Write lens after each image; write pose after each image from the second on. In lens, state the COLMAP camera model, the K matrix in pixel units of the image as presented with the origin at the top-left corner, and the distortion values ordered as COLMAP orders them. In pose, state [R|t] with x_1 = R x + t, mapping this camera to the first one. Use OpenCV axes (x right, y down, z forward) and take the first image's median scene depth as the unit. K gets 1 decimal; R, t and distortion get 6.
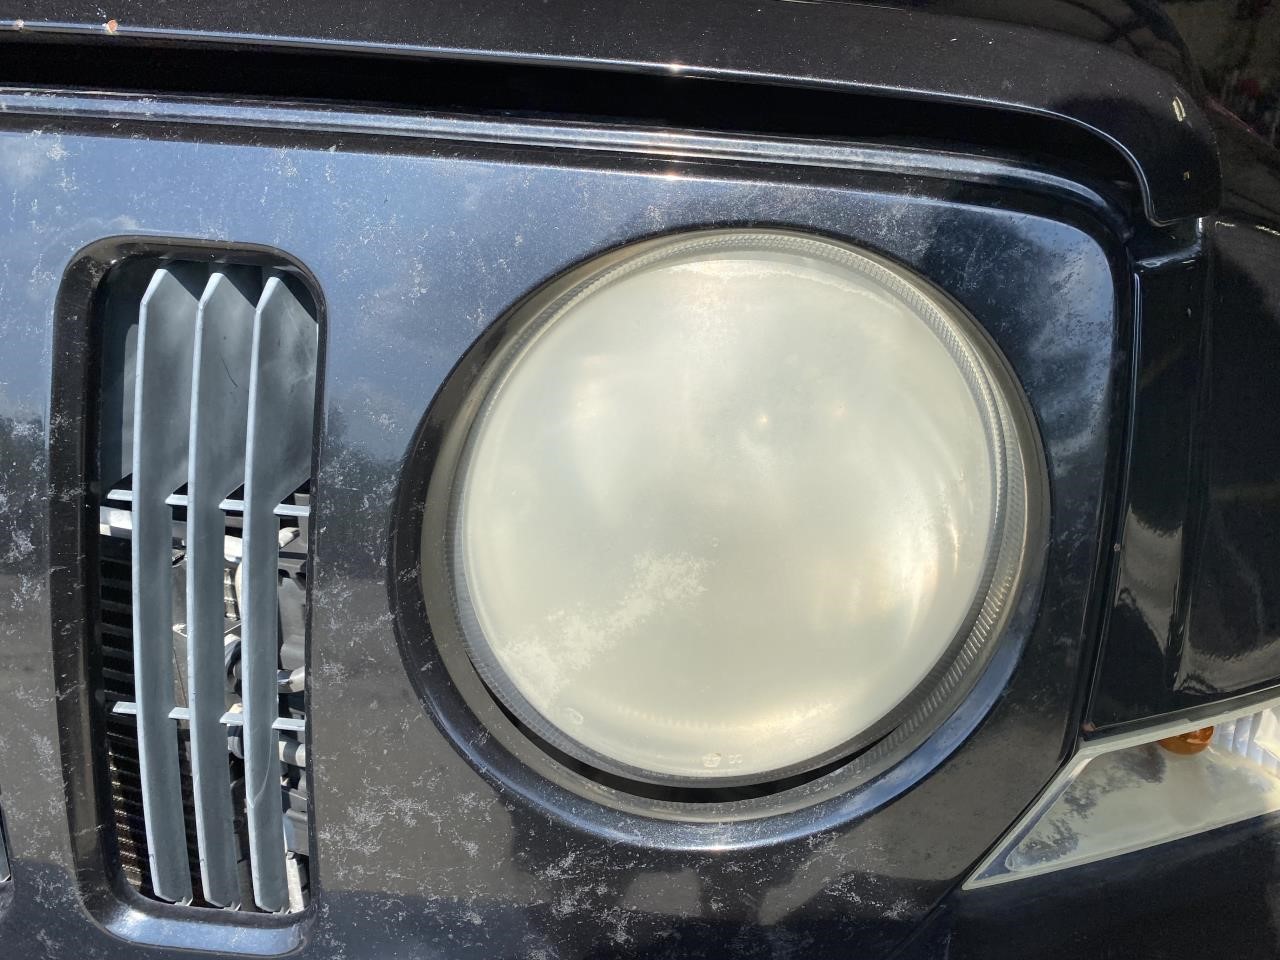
lens RADIAL K [[949.0, 0, 635.0], [0, 949.0, 476.4], [0, 0, 1]] dist [0.014628, 0.001328]
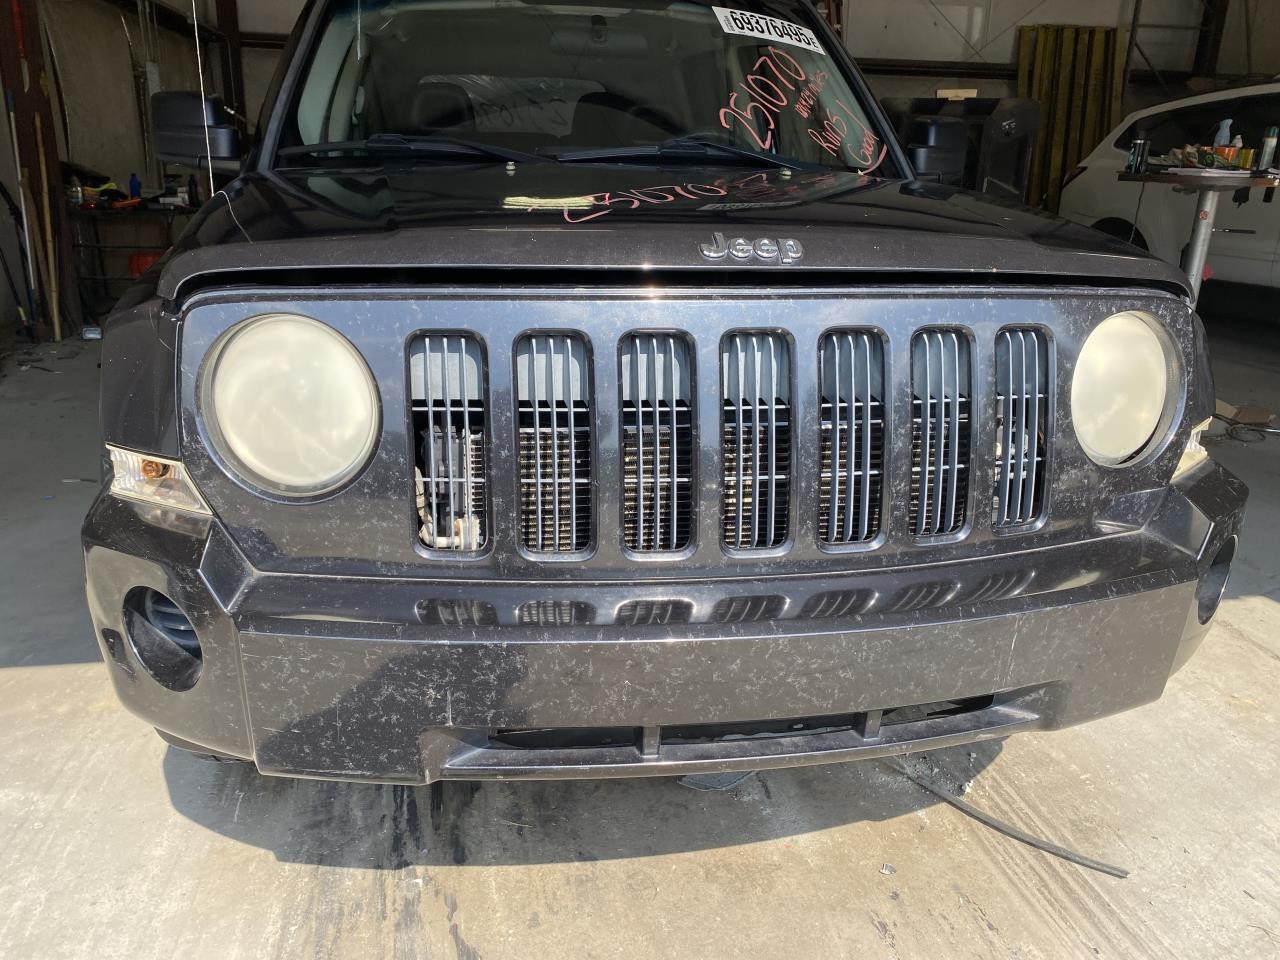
lens RADIAL K [[956.9, 0, 637.2], [0, 956.9, 465.4], [0, 0, 1]] dist [0.014339, -0.001520]
pose [[0.890397, -0.141847, 0.432518, -3.294774], [0.172387, 0.984509, -0.032006, 0.152451], [-0.421278, 0.103058, 0.901057, -1.597639]]
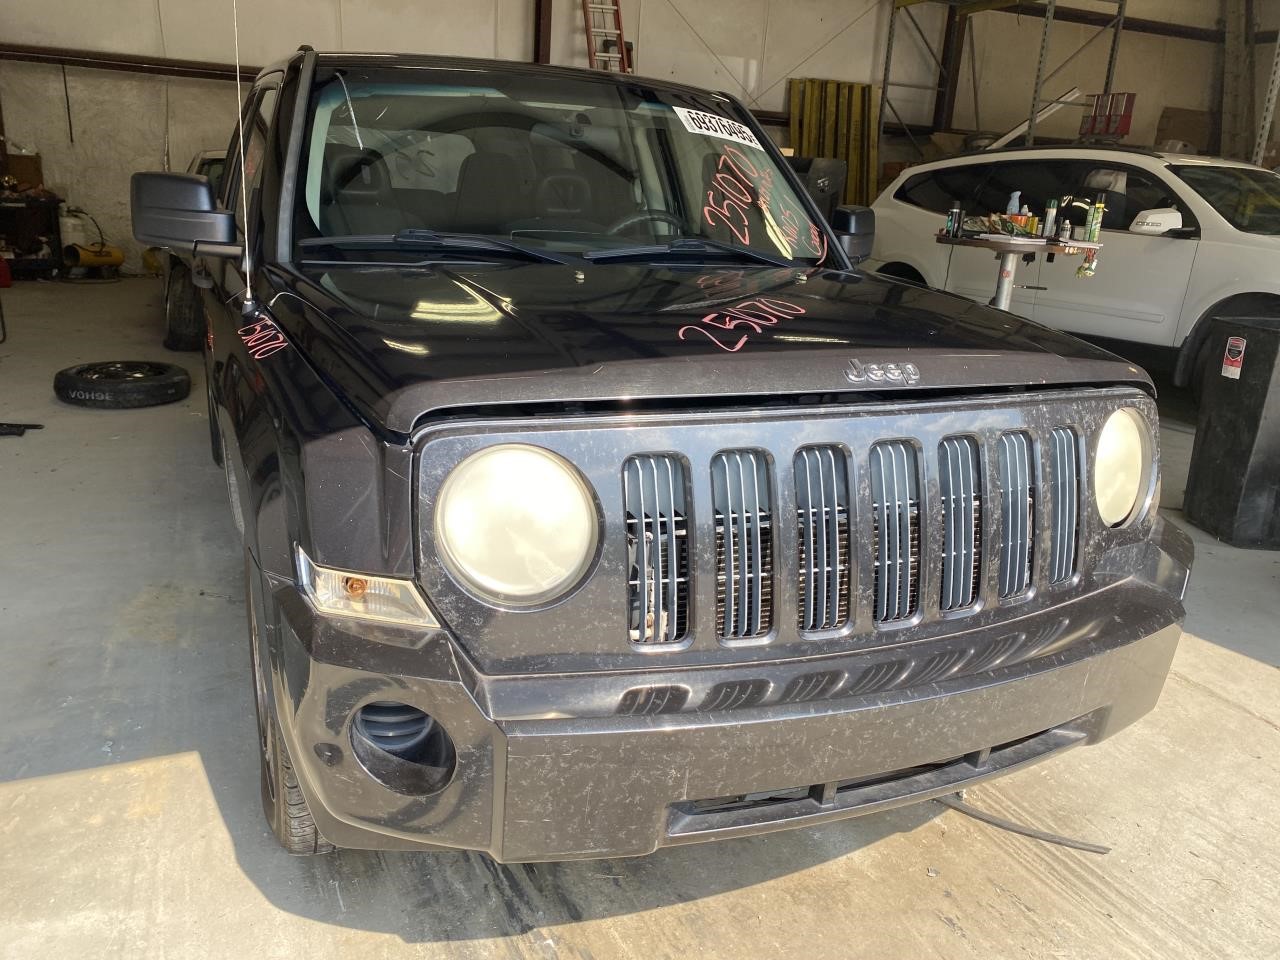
lens RADIAL K [[949.0, 0, 635.0], [0, 949.0, 476.4], [0, 0, 1]] dist [0.014628, 0.001328]
pose [[0.764371, -0.172198, 0.621357, -4.732651], [0.218120, 0.975920, 0.002135, -0.437077], [-0.606763, 0.133899, 0.783524, -1.273544]]
